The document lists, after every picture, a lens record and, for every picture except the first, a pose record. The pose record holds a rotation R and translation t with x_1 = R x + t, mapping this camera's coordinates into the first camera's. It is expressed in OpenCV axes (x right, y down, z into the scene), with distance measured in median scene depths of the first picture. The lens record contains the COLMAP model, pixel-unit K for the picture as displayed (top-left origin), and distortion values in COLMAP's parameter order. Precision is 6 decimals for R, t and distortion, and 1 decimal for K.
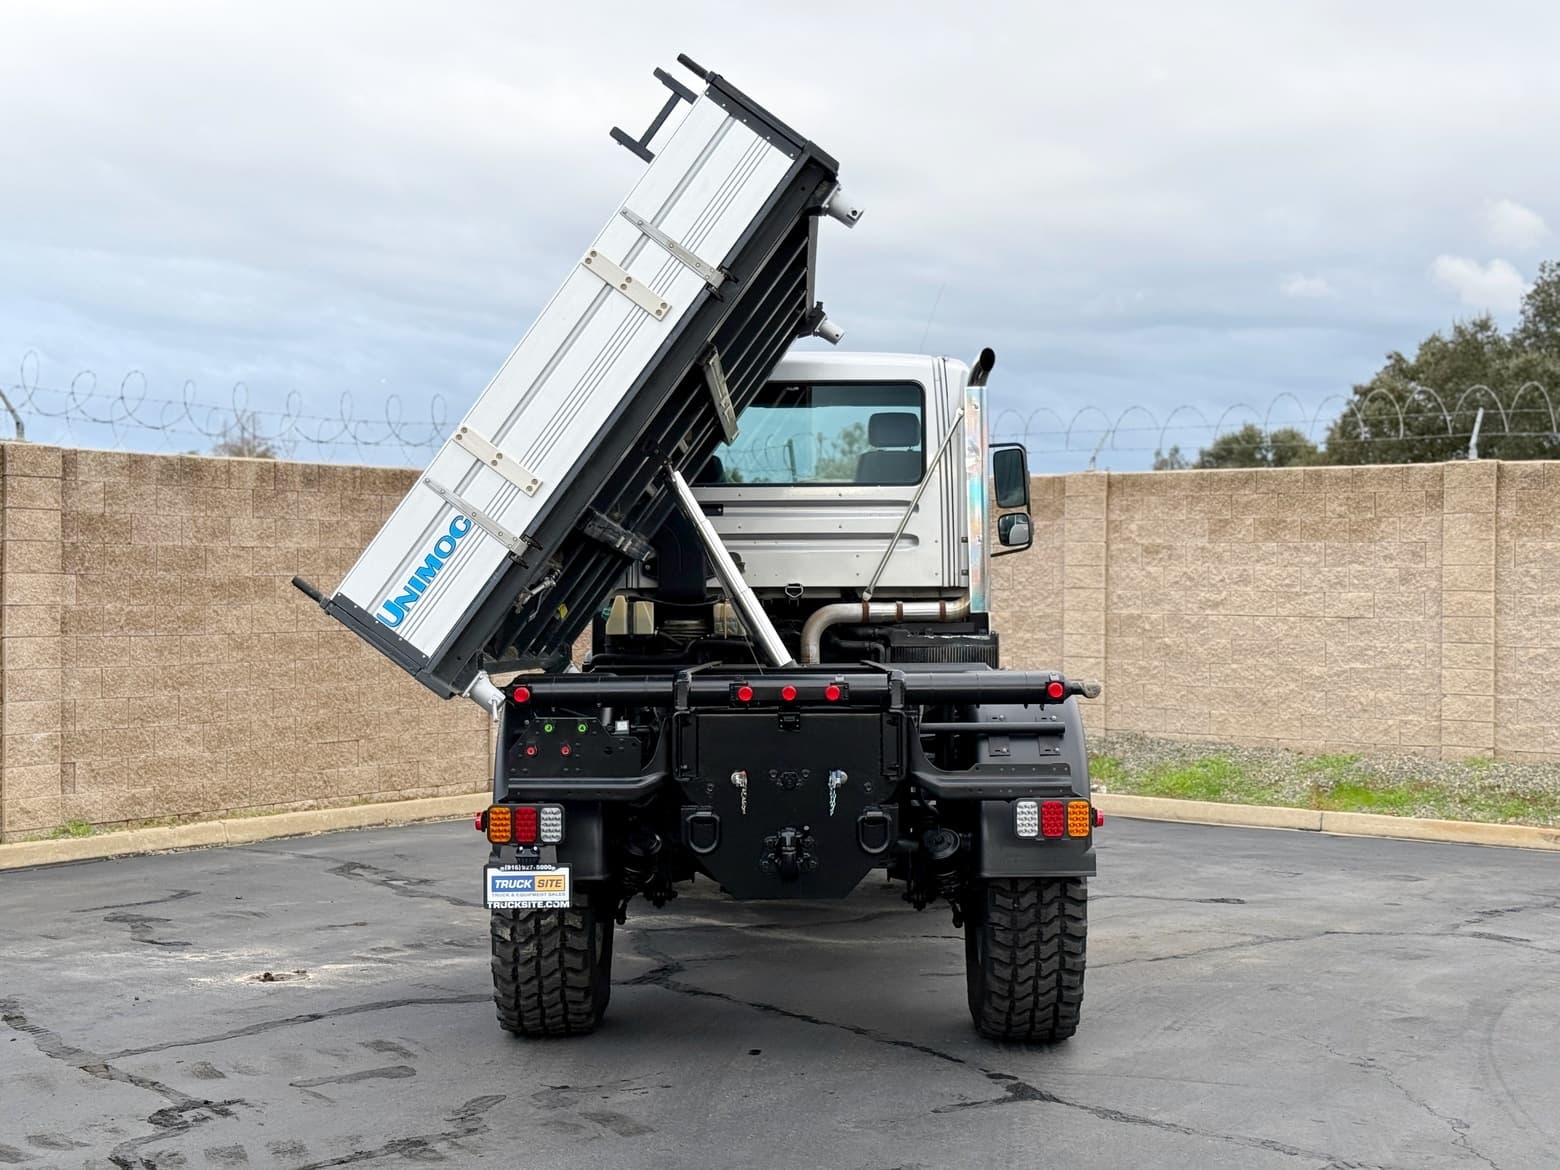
lens RADIAL K [[2153.4, 0, 787.3], [0, 2153.4, 612.6], [0, 0, 1]] dist [0.144081, -0.142237]
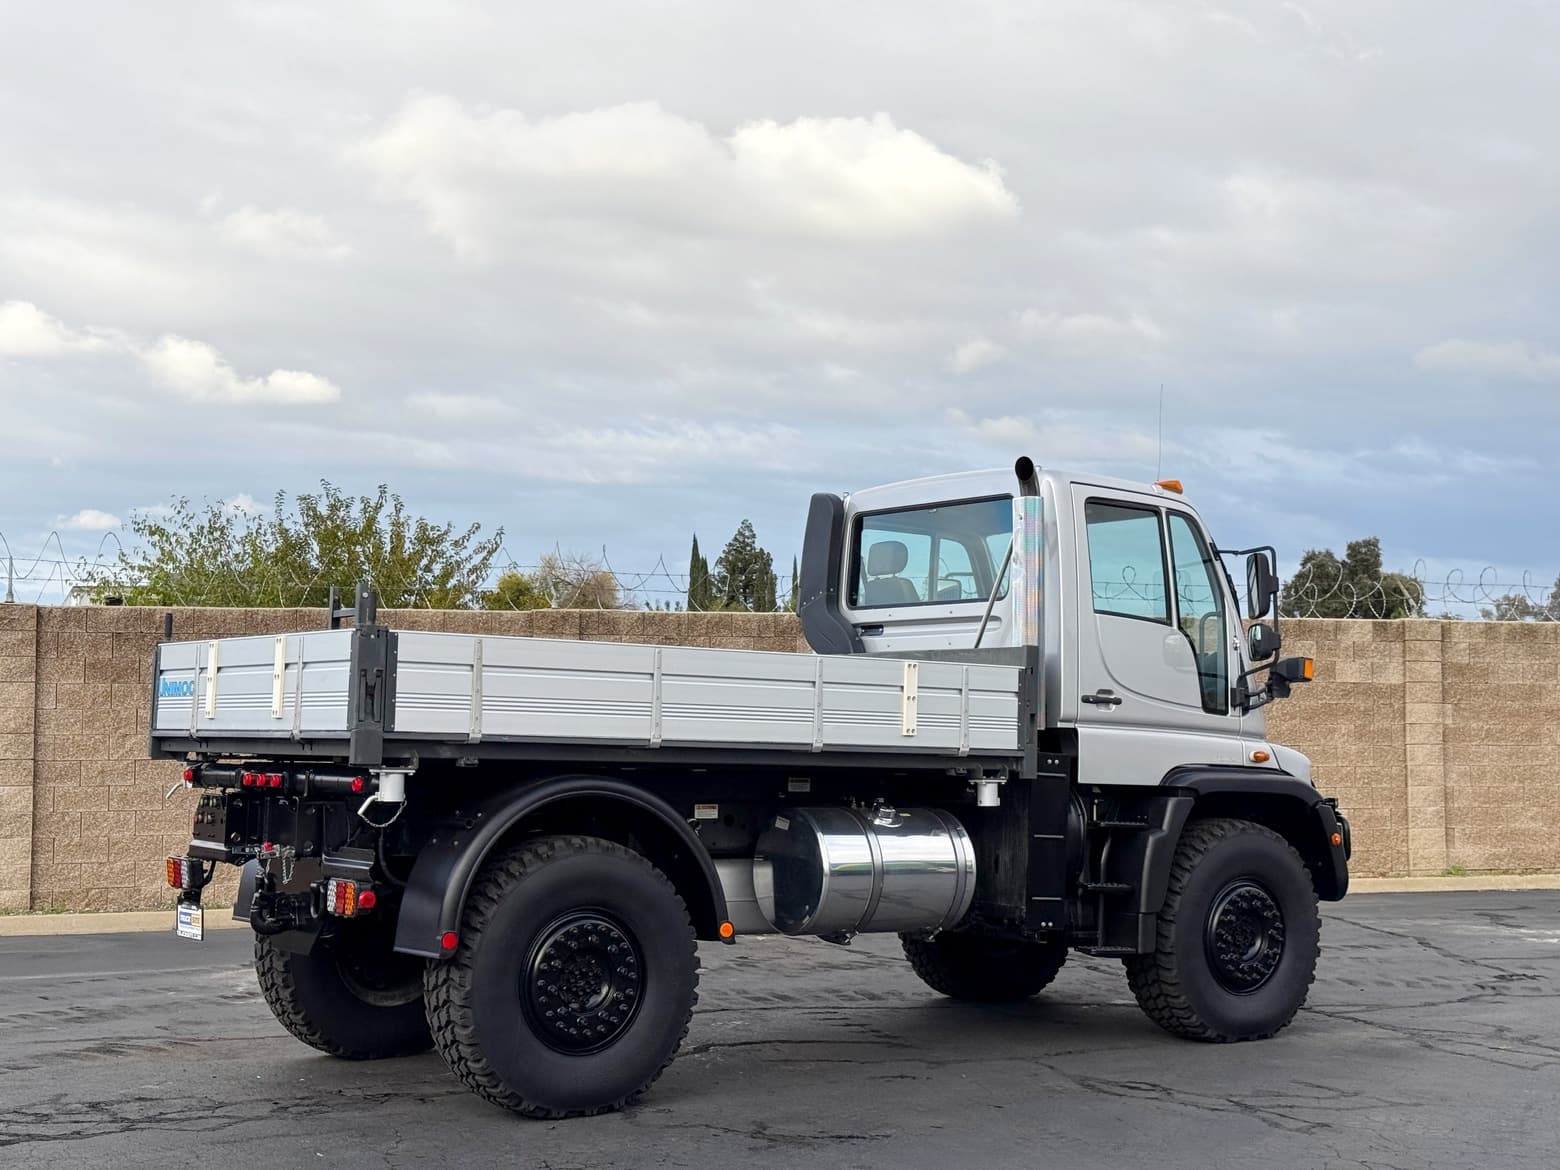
lens RADIAL K [[2140.7, 0, 780.9], [0, 2140.7, 586.8], [0, 0, 1]] dist [0.262331, -0.697302]
pose [[0.816408, -0.038376, -0.576199, 0.169013], [-0.004058, 0.997384, -0.072178, 0.012676], [0.577462, 0.061265, 0.814116, -0.505225]]
